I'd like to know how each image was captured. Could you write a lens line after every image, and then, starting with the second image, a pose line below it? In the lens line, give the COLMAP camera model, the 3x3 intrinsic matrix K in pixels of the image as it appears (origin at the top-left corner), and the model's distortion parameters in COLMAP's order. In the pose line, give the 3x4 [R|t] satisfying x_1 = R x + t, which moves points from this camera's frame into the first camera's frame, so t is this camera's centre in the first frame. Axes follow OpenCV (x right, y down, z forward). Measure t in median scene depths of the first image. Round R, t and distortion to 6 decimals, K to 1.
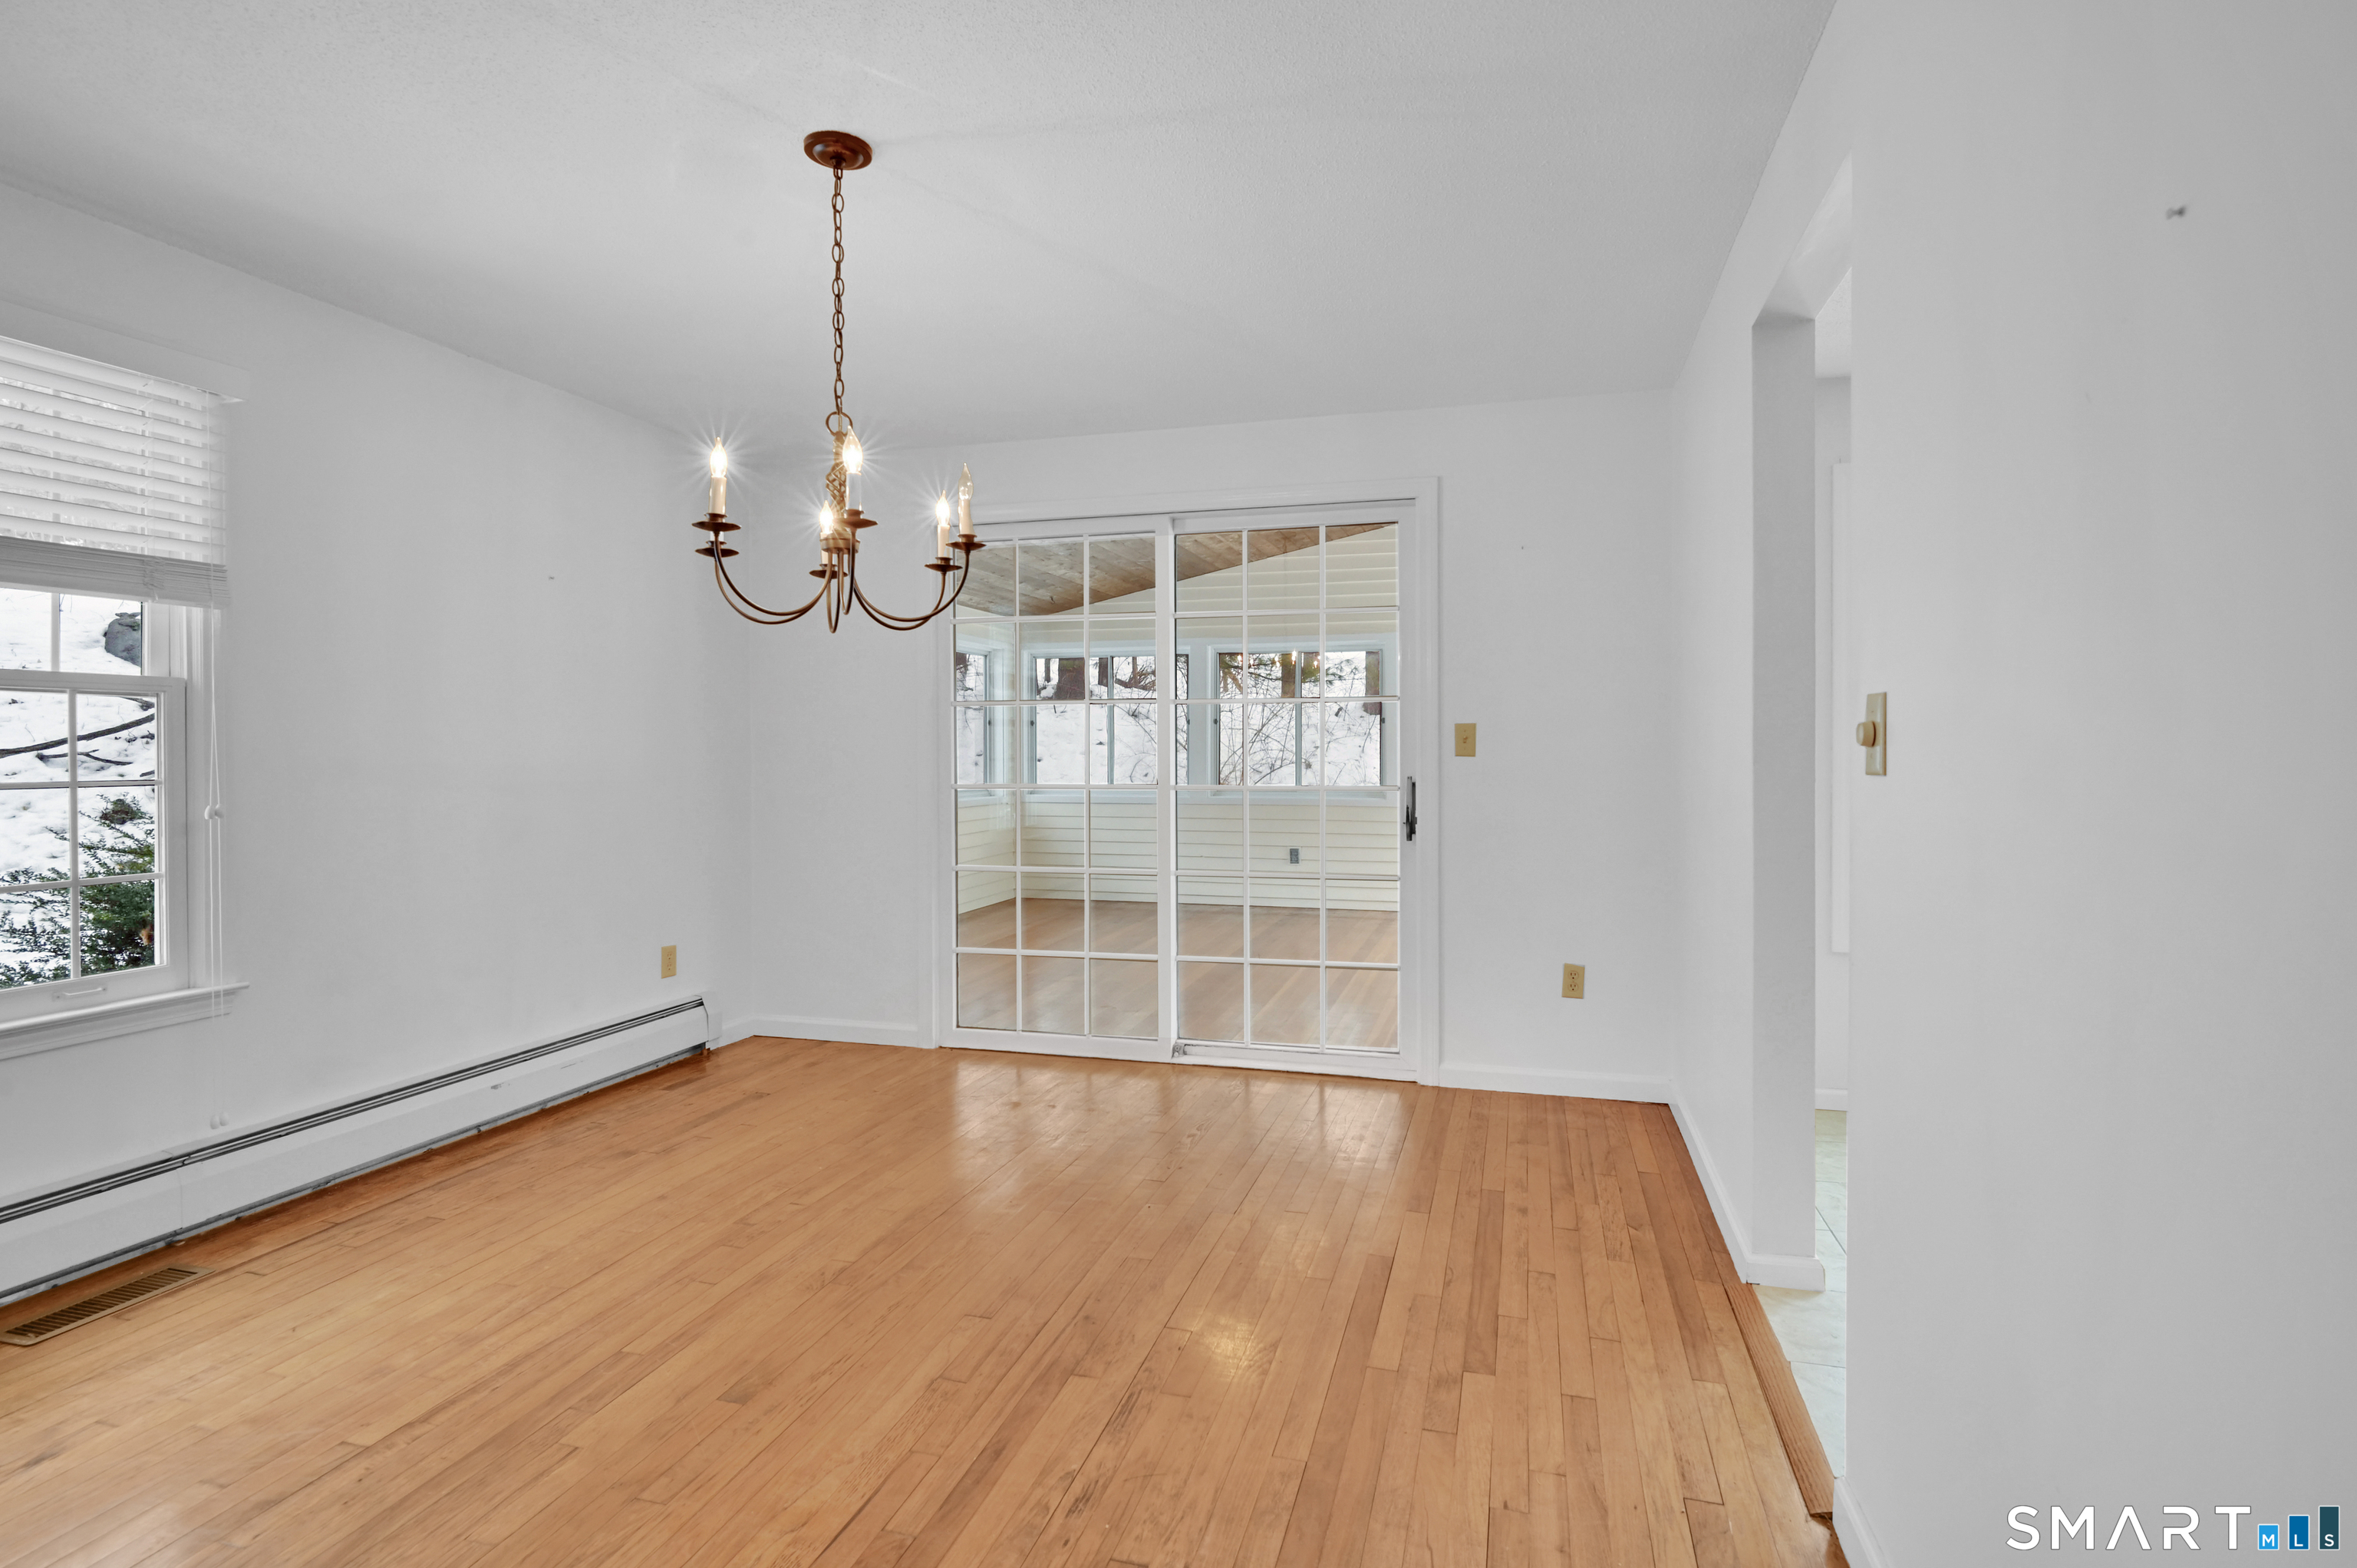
lens RADIAL K [[1154.1, 0, 1191.4], [0, 1154.1, 756.2], [0, 0, 1]] dist [-0.000911, -0.000452]
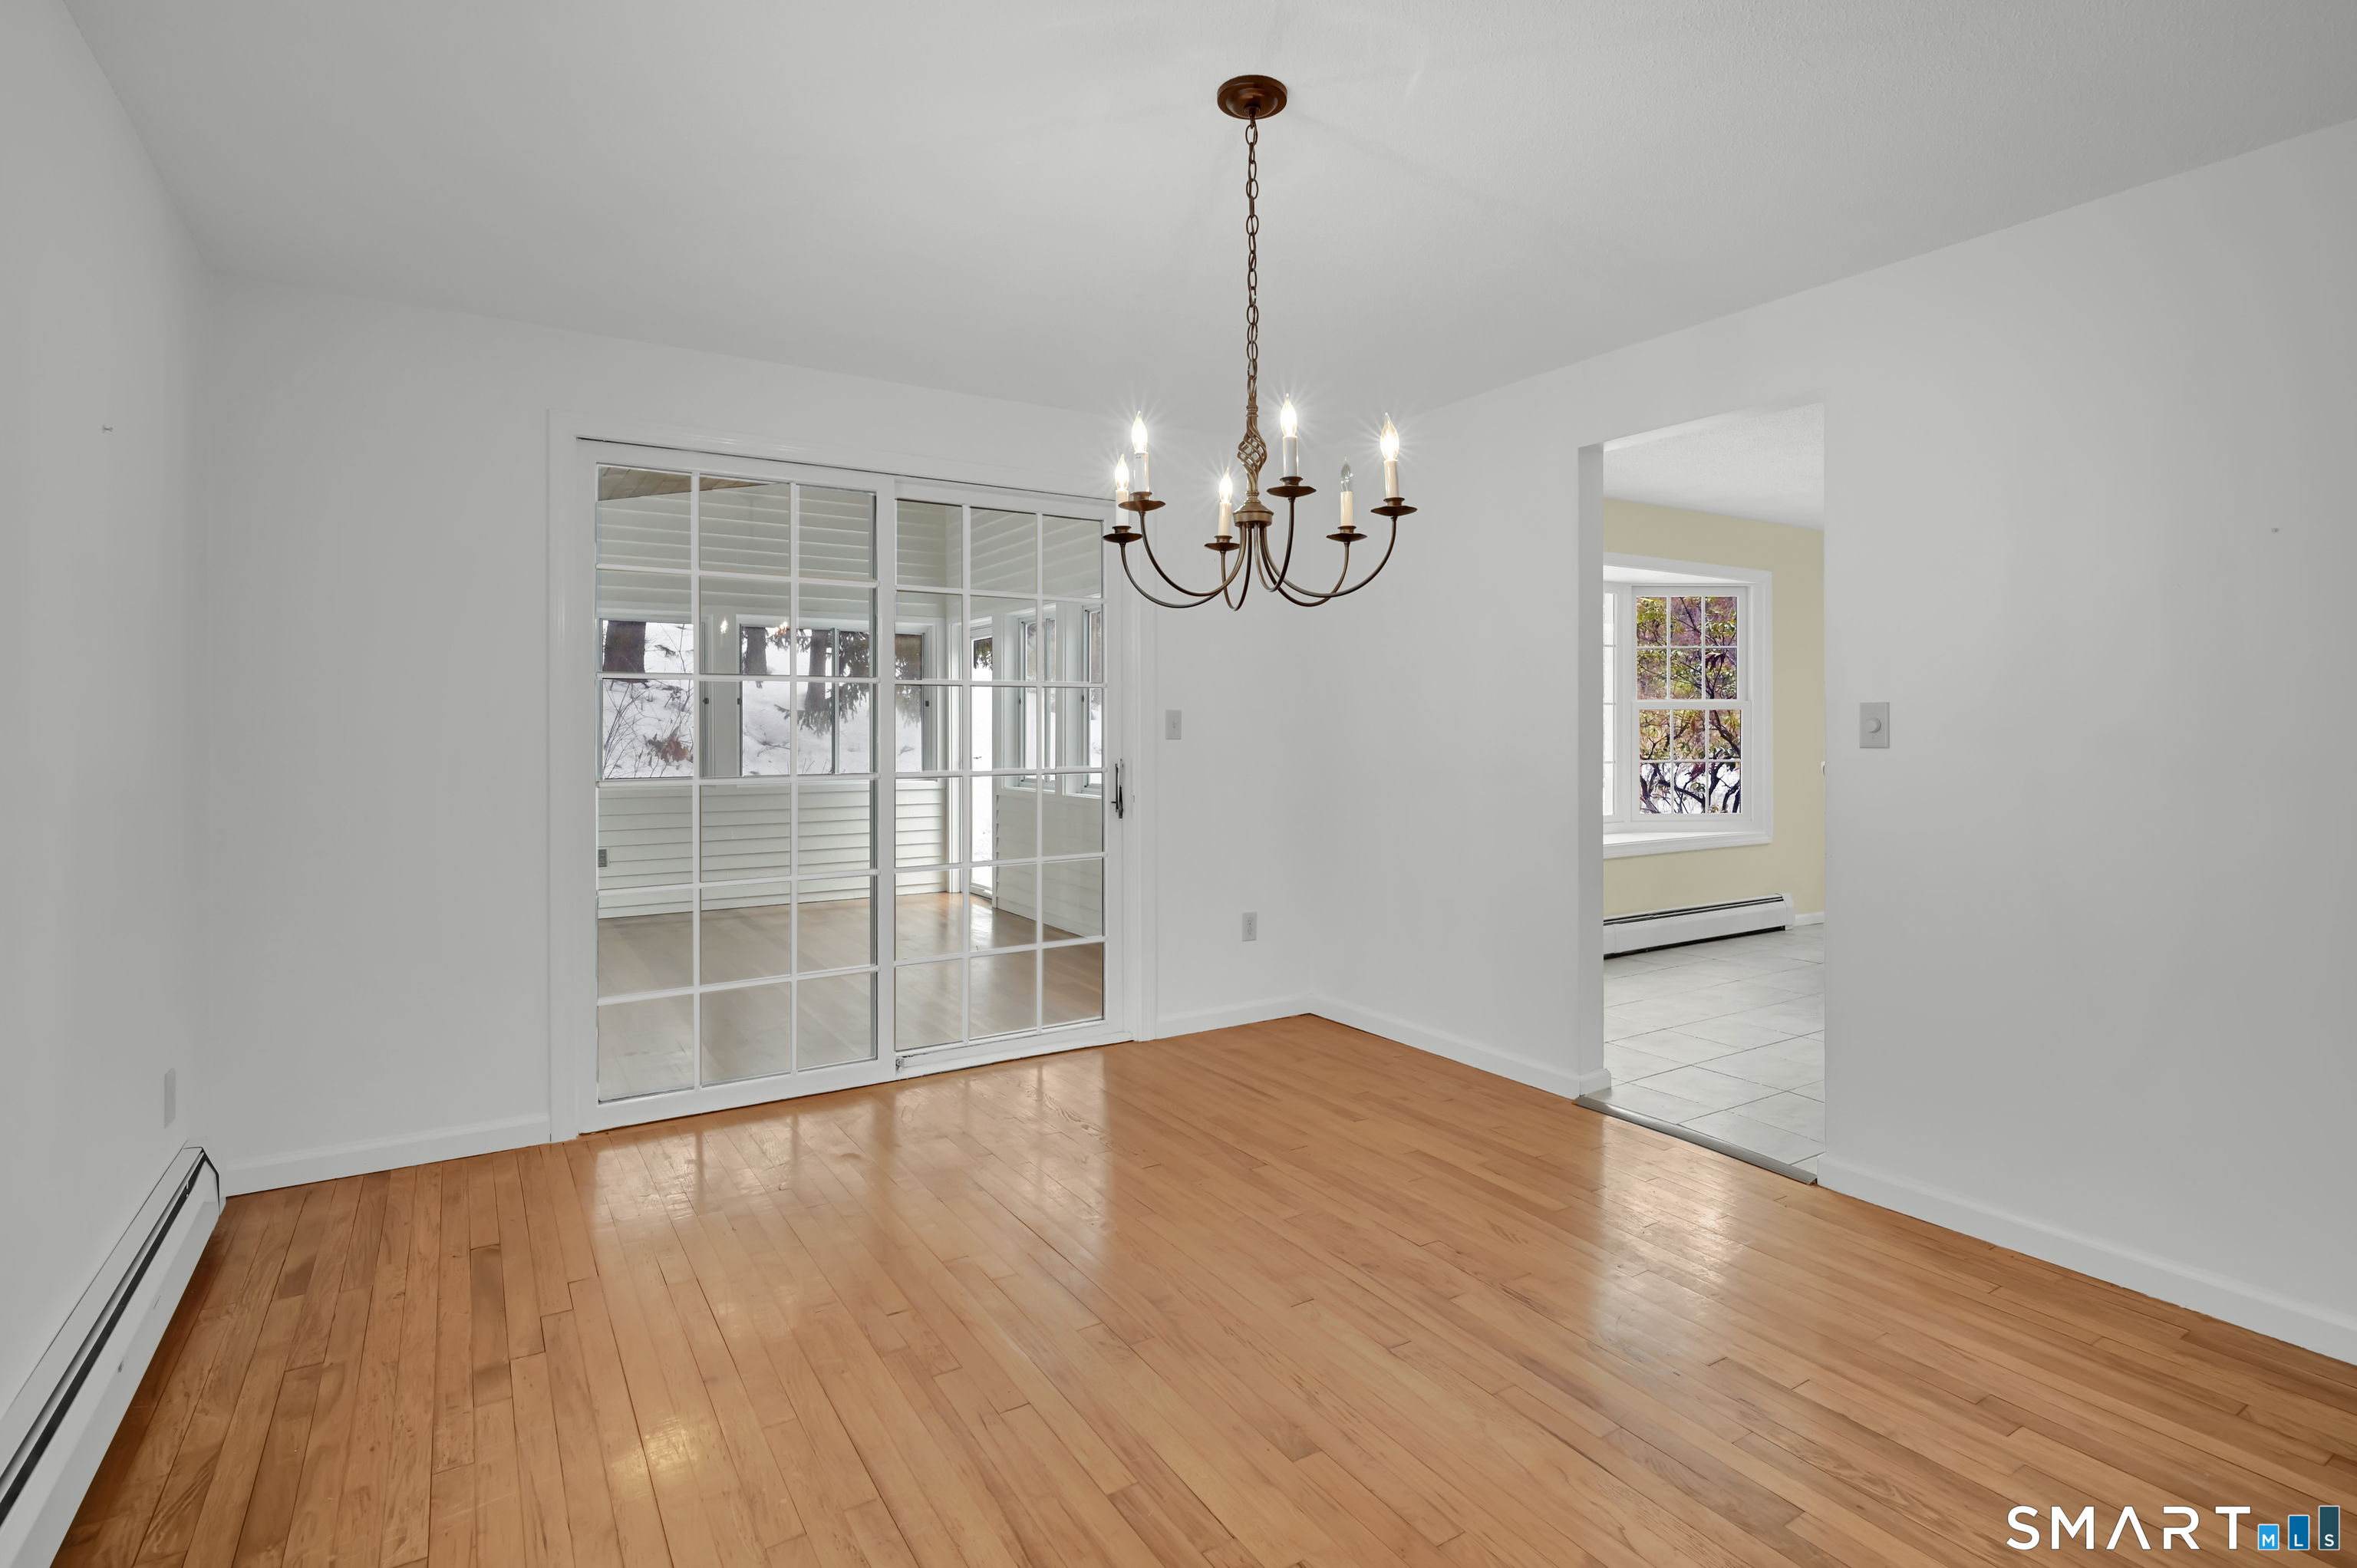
lens RADIAL K [[1154.1, 0, 1191.4], [0, 1154.1, 756.2], [0, 0, 1]] dist [-0.000911, -0.000452]
pose [[0.669750, -0.019434, 0.742333, -0.693827], [0.007543, 0.999784, 0.019369, -0.006844], [-0.742549, -0.007373, 0.669751, 0.284081]]
